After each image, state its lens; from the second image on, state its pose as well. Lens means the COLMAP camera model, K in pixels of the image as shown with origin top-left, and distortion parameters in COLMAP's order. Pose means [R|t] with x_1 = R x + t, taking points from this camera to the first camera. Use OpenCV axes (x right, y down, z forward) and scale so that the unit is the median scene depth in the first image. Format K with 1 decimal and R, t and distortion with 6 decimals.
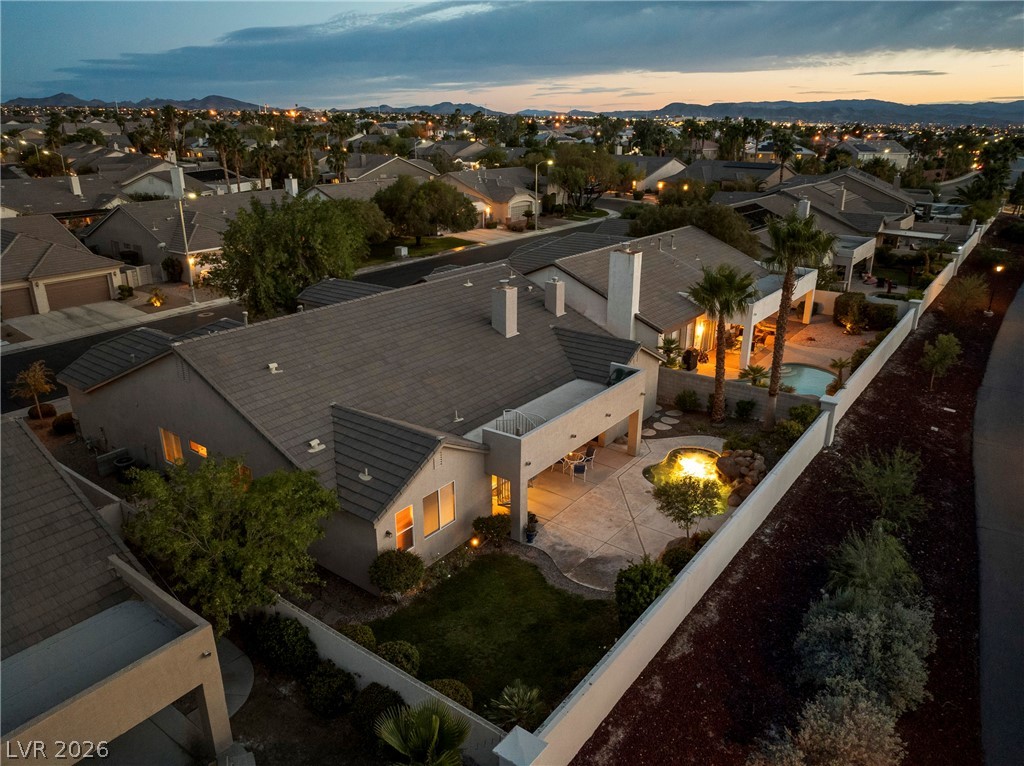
lens RADIAL K [[720.8, 0, 513.8], [0, 720.8, 382.1], [0, 0, 1]] dist [-0.051293, 0.025490]
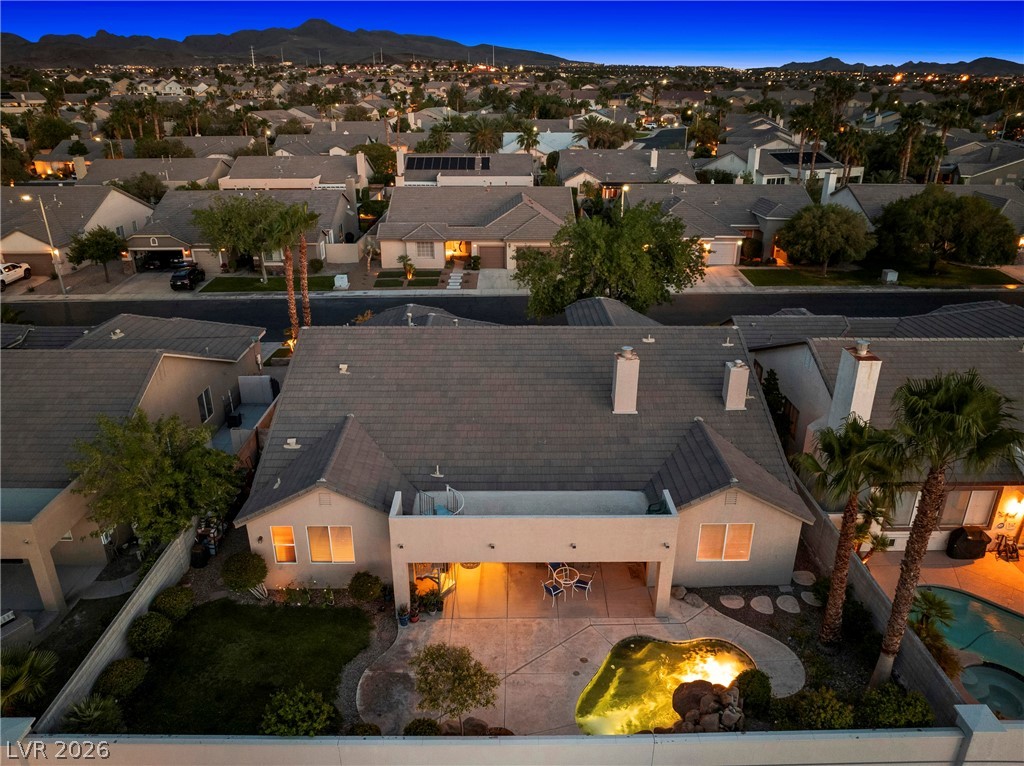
lens RADIAL K [[720.8, 0, 513.6], [0, 720.8, 381.5], [0, 0, 1]] dist [-0.051293, 0.025490]
pose [[0.602855, 0.301836, -0.738553, 0.538005], [-0.268717, 0.948409, 0.168257, -0.209618], [0.751237, 0.097027, 0.652862, 0.356380]]
